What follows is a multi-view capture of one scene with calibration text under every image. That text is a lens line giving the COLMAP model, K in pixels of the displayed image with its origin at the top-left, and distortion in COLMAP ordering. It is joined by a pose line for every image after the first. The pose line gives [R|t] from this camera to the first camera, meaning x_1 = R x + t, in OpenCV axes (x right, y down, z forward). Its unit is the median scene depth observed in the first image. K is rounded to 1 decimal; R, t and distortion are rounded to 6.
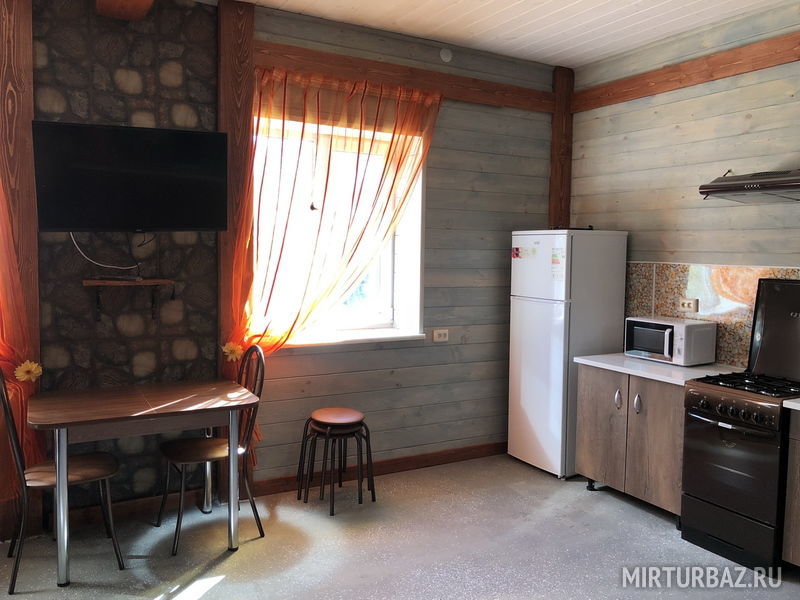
lens RADIAL K [[658.0, 0, 403.5], [0, 658.0, 291.3], [0, 0, 1]] dist [0.040149, -0.042531]
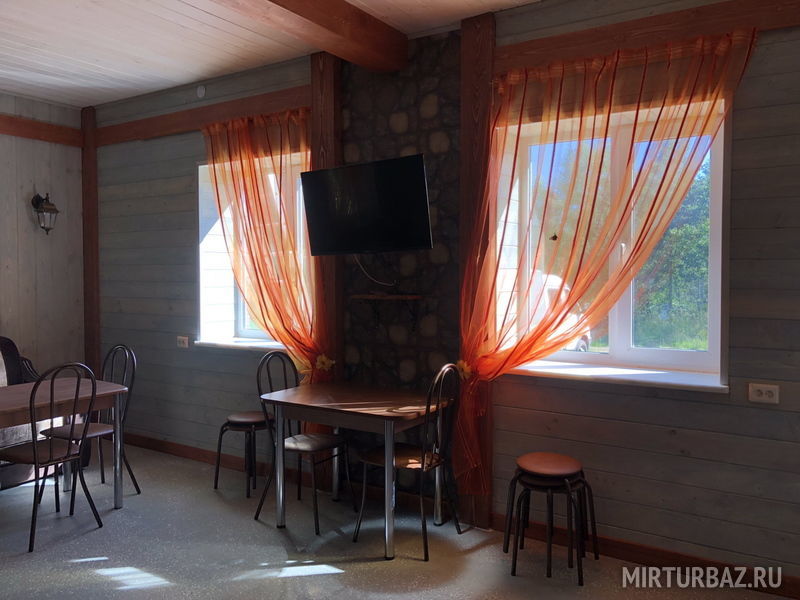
lens RADIAL K [[658.0, 0, 403.5], [0, 658.0, 293.5], [0, 0, 1]] dist [0.040149, -0.042531]
pose [[0.470352, 0.014085, -0.882367, 0.545029], [-0.049269, 0.998732, -0.010320, -0.008055], [0.881103, 0.048327, 0.470450, 0.434267]]
